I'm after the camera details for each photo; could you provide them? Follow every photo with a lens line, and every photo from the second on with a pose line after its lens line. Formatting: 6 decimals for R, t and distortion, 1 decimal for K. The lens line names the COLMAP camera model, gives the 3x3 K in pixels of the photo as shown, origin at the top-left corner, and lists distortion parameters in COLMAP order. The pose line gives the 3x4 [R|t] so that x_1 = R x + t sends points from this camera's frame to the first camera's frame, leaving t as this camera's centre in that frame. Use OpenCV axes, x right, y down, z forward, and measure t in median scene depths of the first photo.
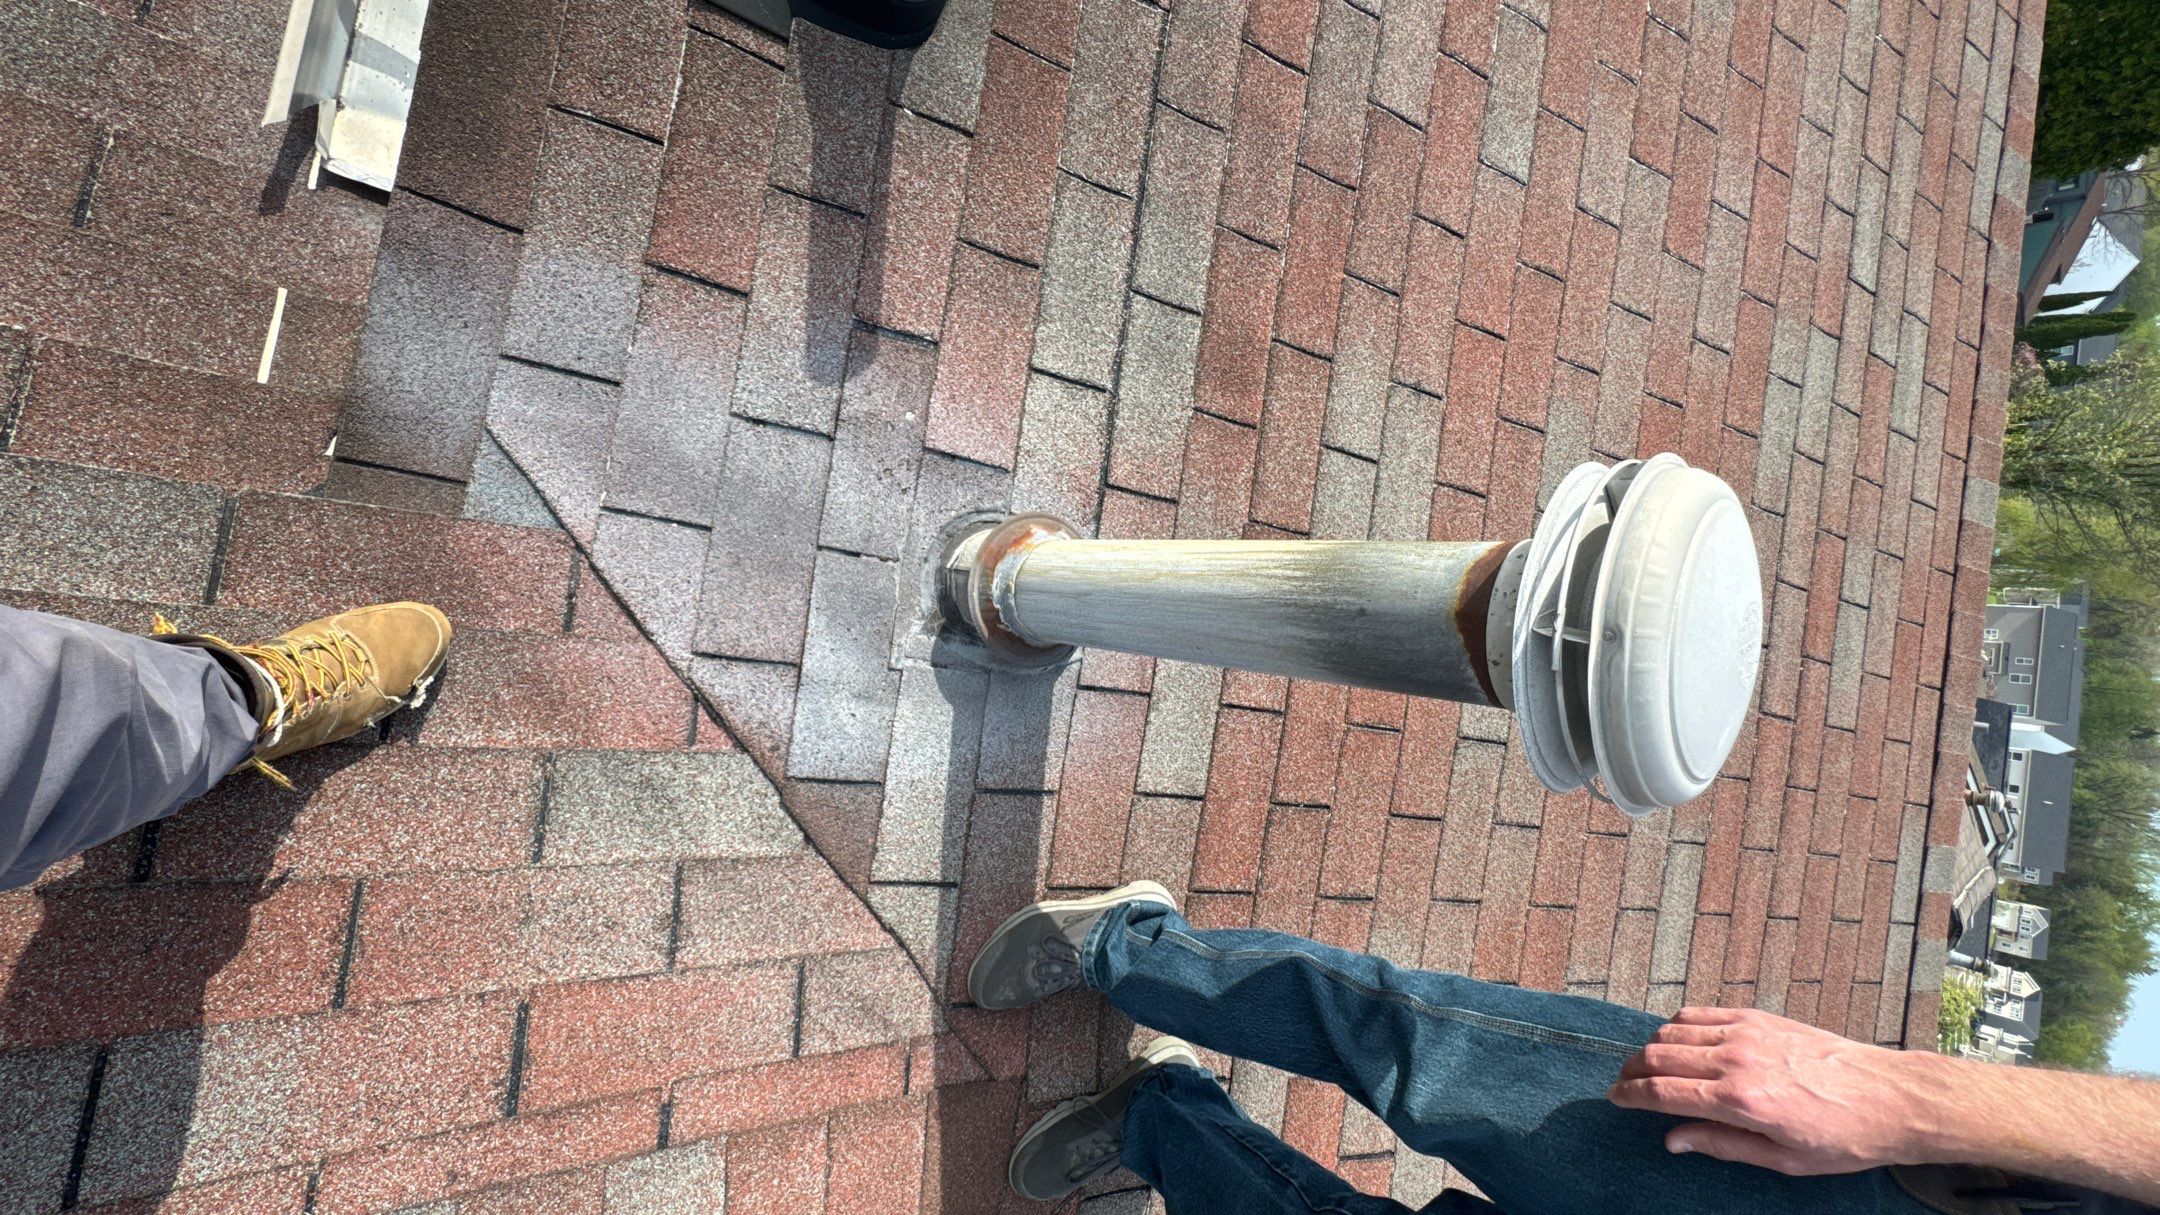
lens RADIAL K [[876.0, 0, 1077.4], [0, 876.0, 612.5], [0, 0, 1]] dist [-0.002039, 0.001770]
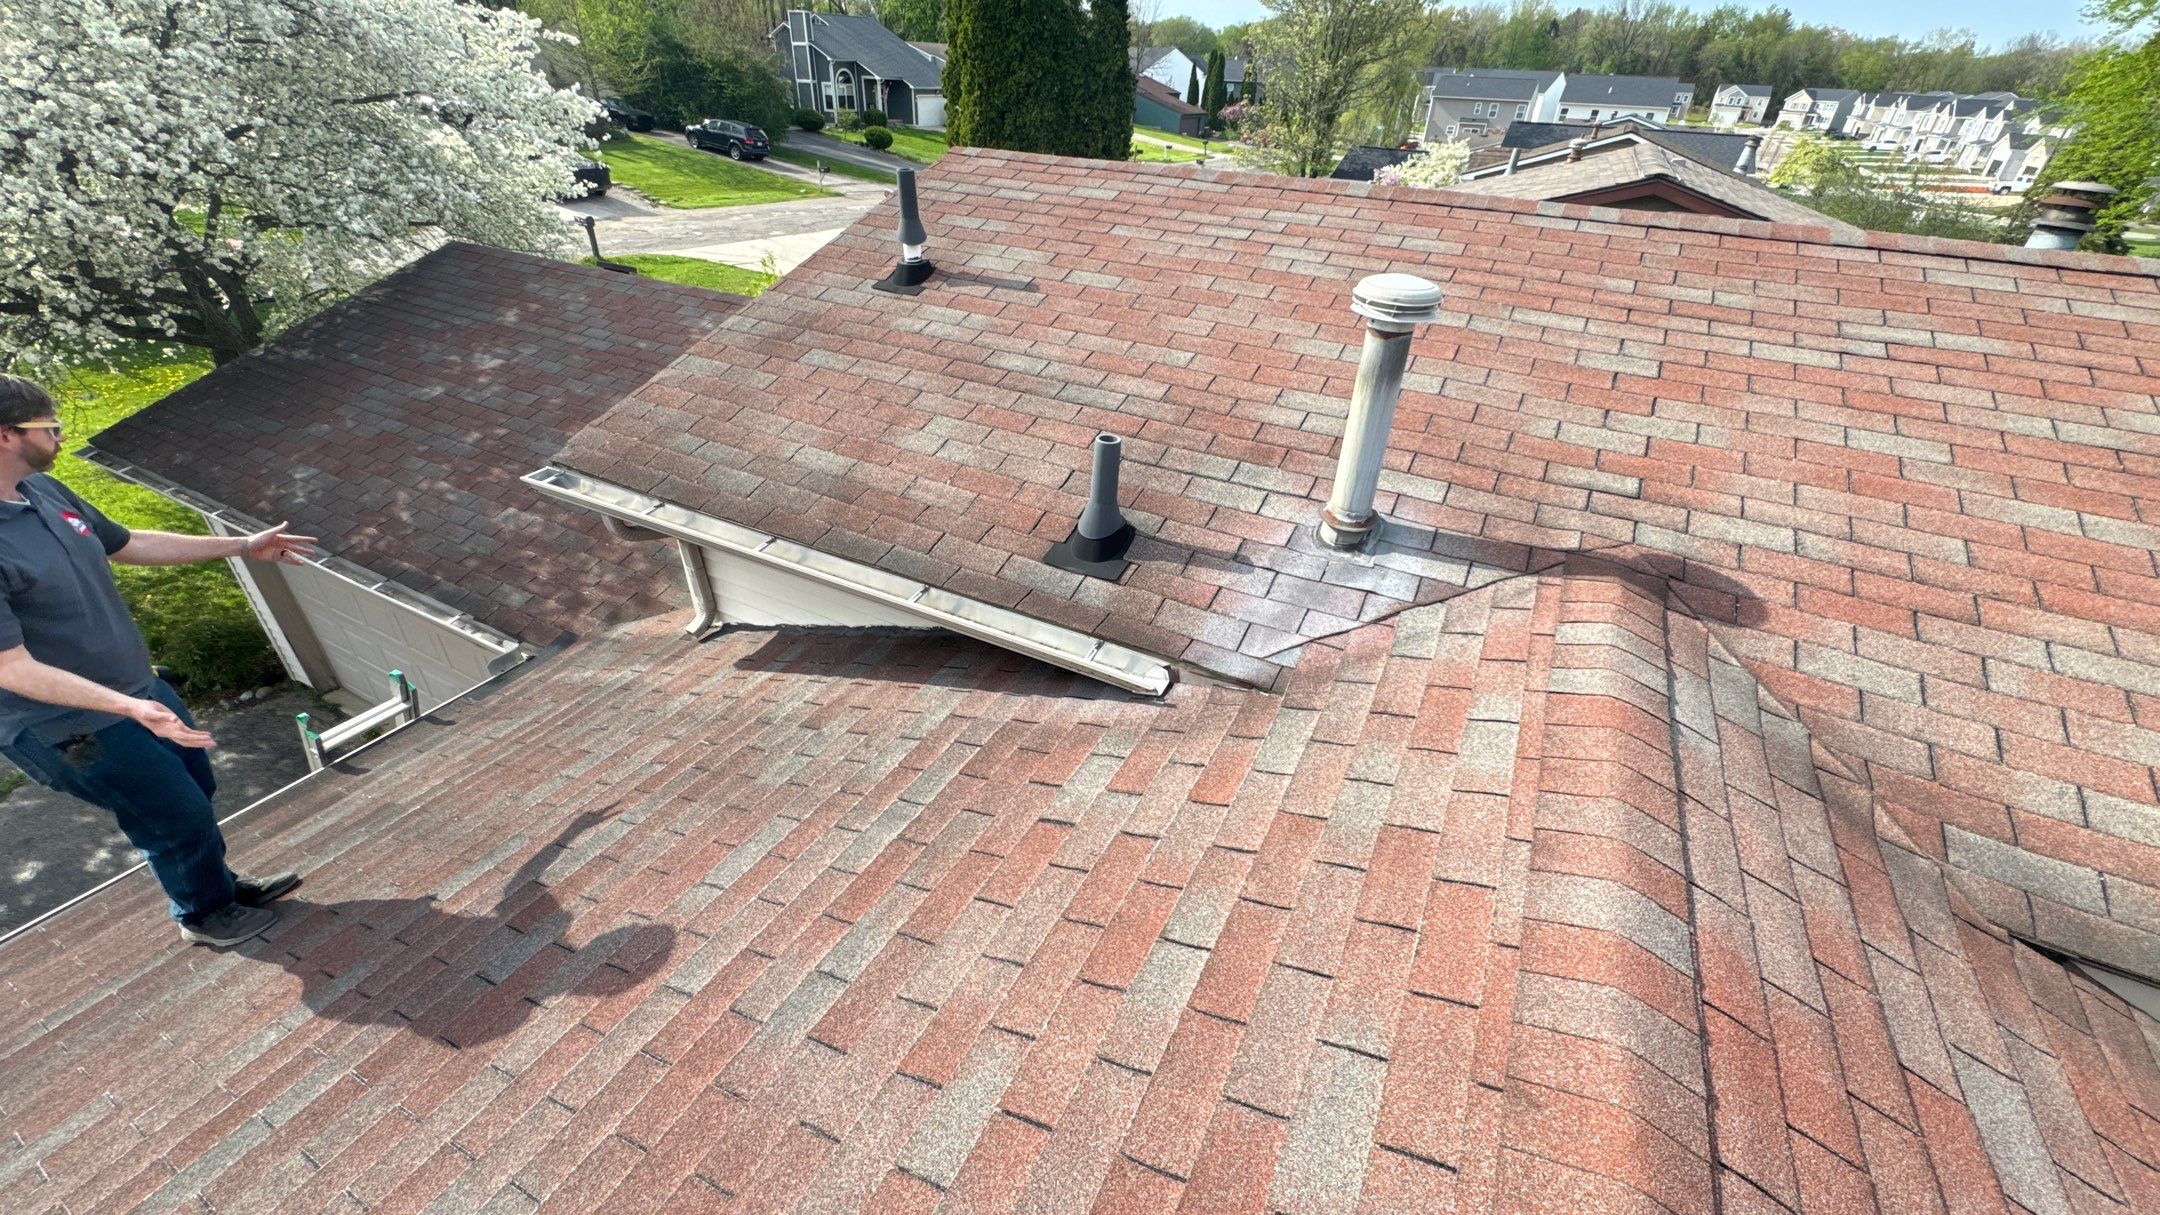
lens RADIAL K [[876.0, 0, 1073.1], [0, 876.0, 606.1], [0, 0, 1]] dist [-0.002039, 0.001770]
pose [[0.237482, -0.934377, 0.265598, -1.030775], [0.940664, 0.152979, -0.302902, 0.027738], [0.242393, 0.321772, 0.915264, -1.273178]]
